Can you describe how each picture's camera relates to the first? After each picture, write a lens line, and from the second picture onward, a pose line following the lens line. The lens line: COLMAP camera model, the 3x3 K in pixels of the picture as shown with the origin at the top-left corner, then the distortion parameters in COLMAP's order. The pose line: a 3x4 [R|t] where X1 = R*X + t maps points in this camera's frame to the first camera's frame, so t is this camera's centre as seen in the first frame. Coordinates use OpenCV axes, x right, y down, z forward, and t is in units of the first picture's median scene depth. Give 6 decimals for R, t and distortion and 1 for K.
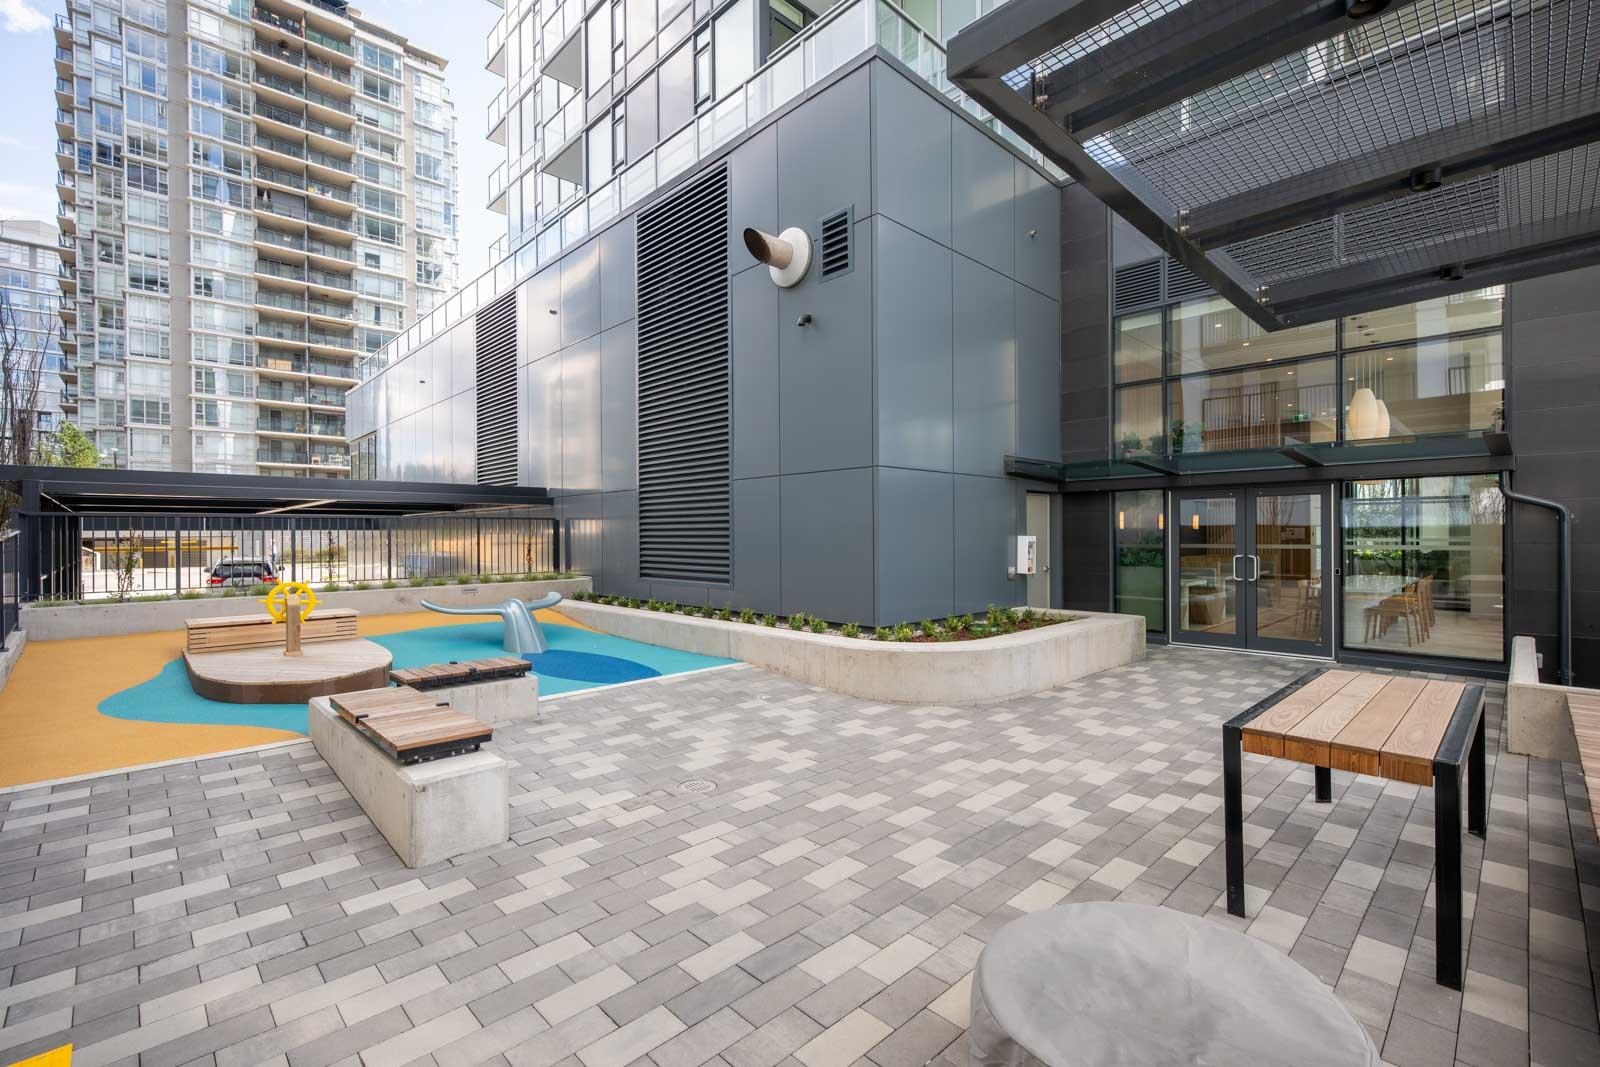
lens RADIAL K [[705.3, 0, 803.9], [0, 705.3, 535.3], [0, 0, 1]] dist [0.001005, 0.000354]
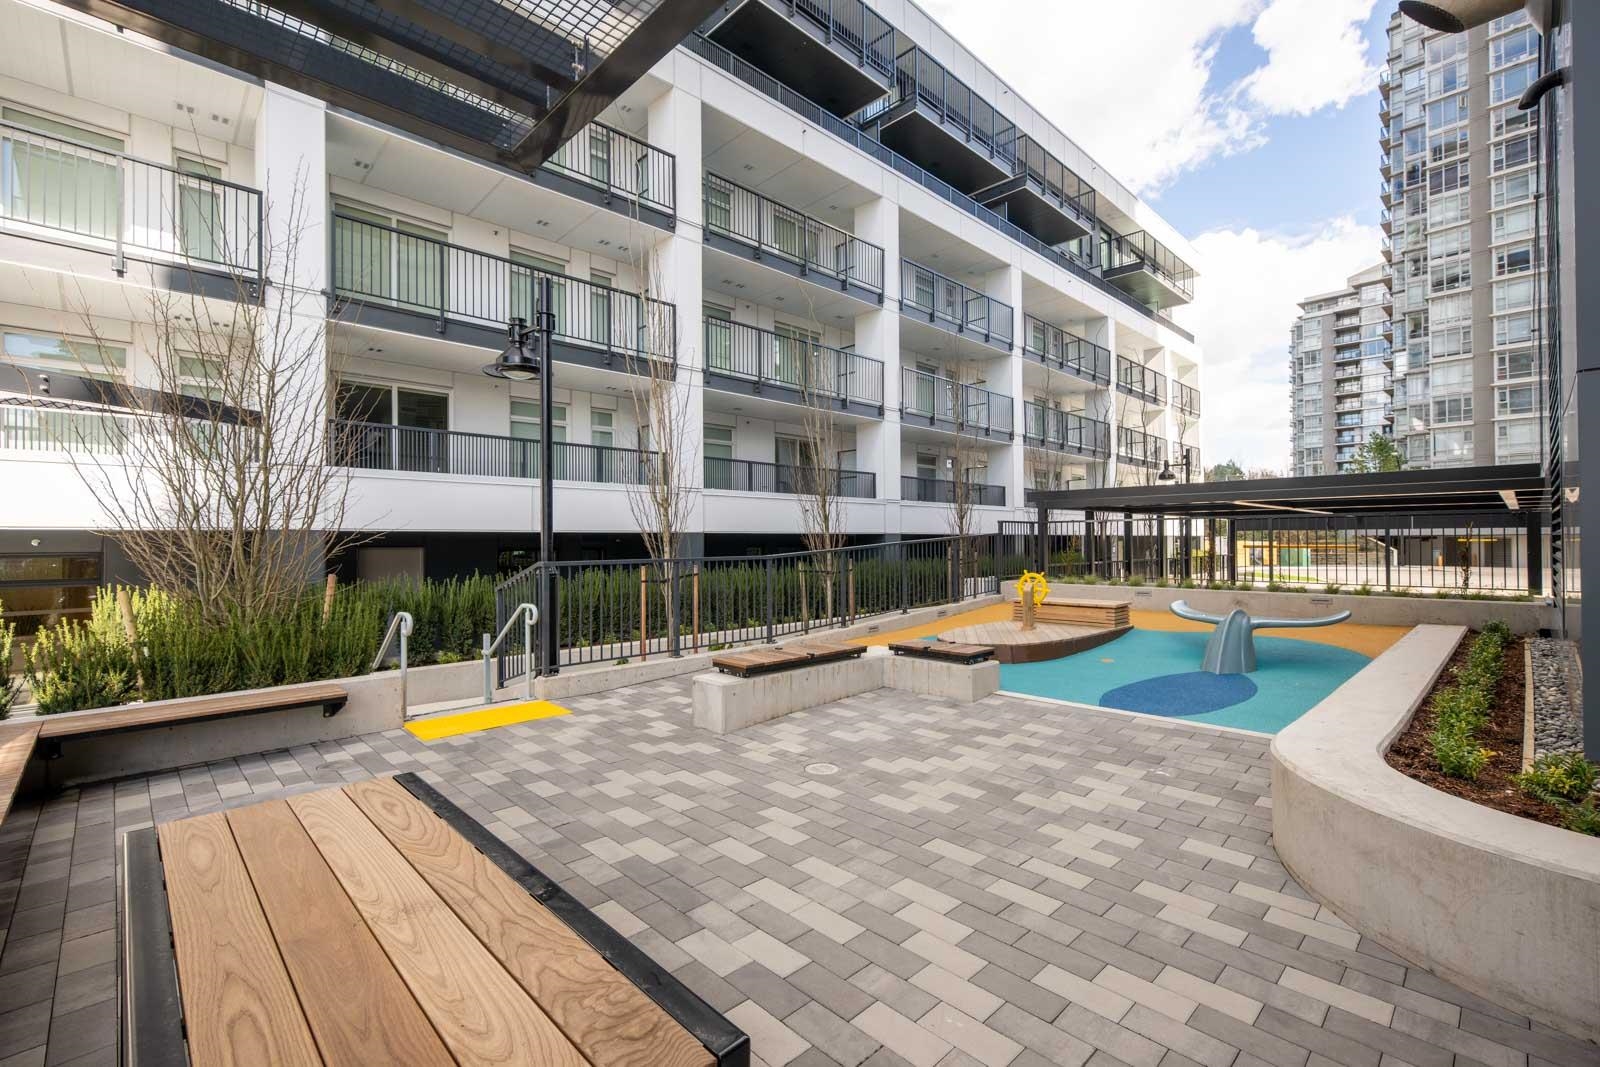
lens RADIAL K [[705.3, 0, 803.9], [0, 705.3, 535.3], [0, 0, 1]] dist [0.001005, 0.000354]
pose [[0.003265, -0.001544, -0.999993, 0.786110], [0.005512, 0.999984, -0.001526, -0.005492], [0.999979, -0.005507, 0.003274, 0.802618]]
